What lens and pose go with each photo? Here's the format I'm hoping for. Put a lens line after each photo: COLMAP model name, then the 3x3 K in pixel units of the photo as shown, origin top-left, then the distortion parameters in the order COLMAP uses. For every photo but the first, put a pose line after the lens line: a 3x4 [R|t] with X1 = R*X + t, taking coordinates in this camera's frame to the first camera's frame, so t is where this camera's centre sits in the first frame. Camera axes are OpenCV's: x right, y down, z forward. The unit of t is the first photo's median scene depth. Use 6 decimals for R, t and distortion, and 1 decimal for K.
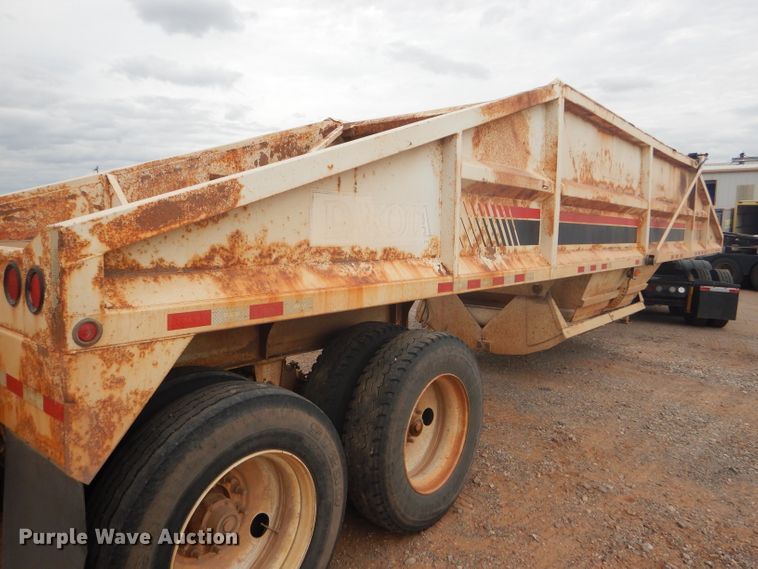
lens RADIAL K [[540.8, 0, 375.2], [0, 540.8, 282.4], [0, 0, 1]] dist [0.007290, -0.004710]
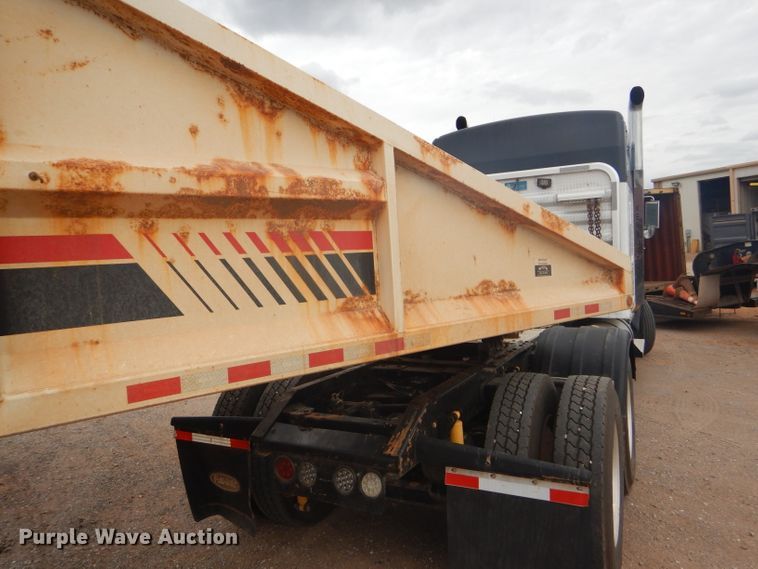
lens RADIAL K [[527.1, 0, 339.4], [0, 527.1, 283.5], [0, 0, 1]] dist [0.004917, -0.000174]
pose [[0.966442, -0.073923, -0.246019, 1.720483], [0.055307, 0.995118, -0.081744, -0.169939], [0.250861, 0.065394, 0.965812, 2.048464]]
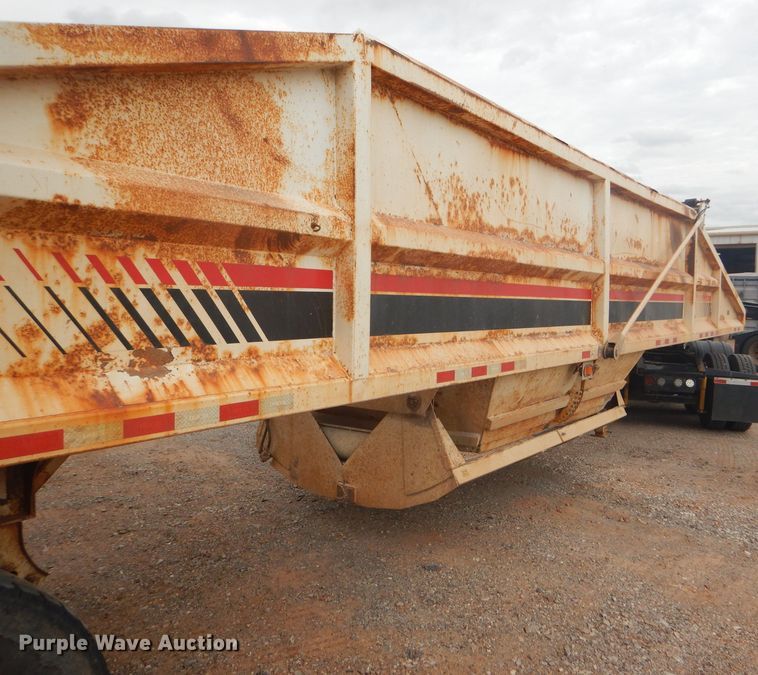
lens RADIAL K [[641.0, 0, 445.0], [0, 641.0, 333.8], [0, 0, 1]] dist [-0.000076, 0.000945]
pose [[0.995371, -0.007481, 0.095816, 0.400059], [0.011808, 0.998932, -0.044681, -0.049652], [-0.095379, 0.045606, 0.994396, 0.414403]]
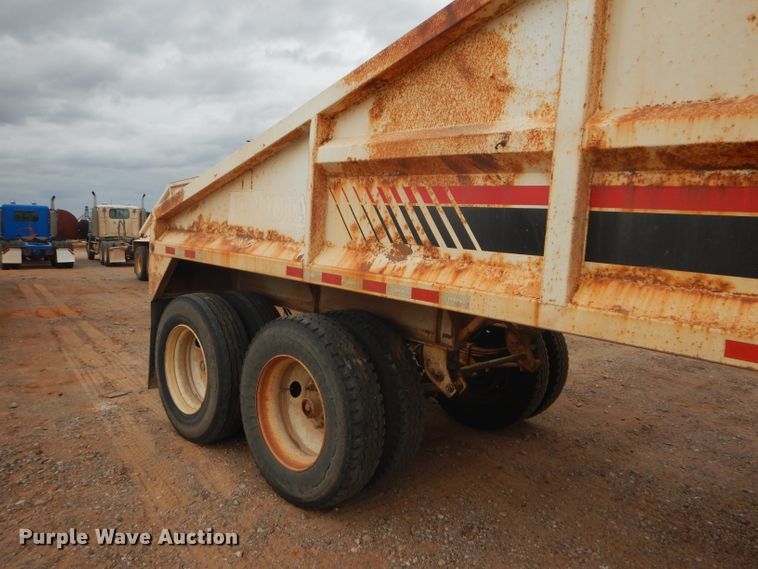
lens RADIAL K [[542.3, 0, 379.0], [0, 542.3, 284.5], [0, 0, 1]] dist [-0.014737, -0.003505]
pose [[-0.083816, 0.080740, -0.993205, 0.927635], [-0.164466, 0.981922, 0.093702, -0.073737], [0.982815, 0.171202, -0.069022, 1.000784]]
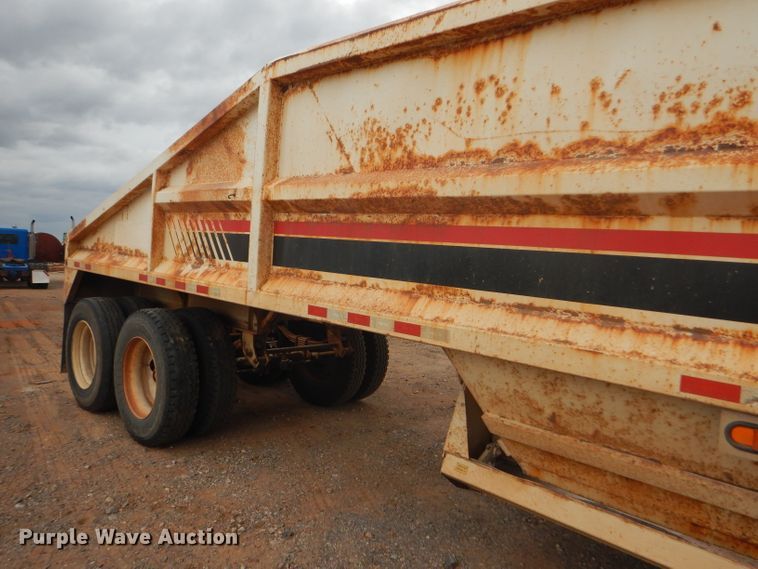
lens RADIAL K [[542.3, 0, 379.0], [0, 542.3, 284.5], [0, 0, 1]] dist [-0.014737, -0.003505]
pose [[-0.064934, 0.032865, -0.997348, 1.268001], [-0.171654, 0.984192, 0.043607, -0.119810], [0.983015, 0.174030, -0.058266, 1.398170]]
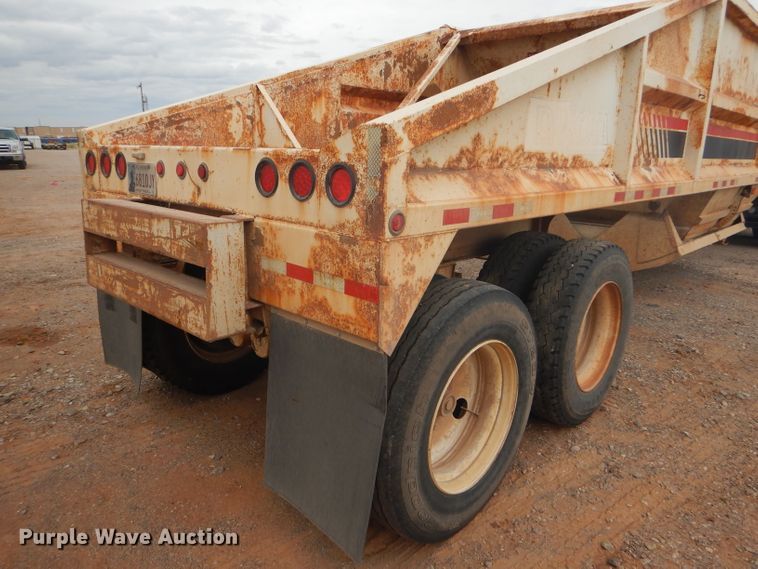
lens RADIAL K [[540.8, 0, 375.2], [0, 540.8, 282.4], [0, 0, 1]] dist [0.007290, -0.004710]
pose [[0.997381, 0.021660, -0.069004, -0.205890], [-0.011585, 0.989628, 0.143188, 0.022667], [0.071389, -0.142013, 0.987287, -0.047840]]
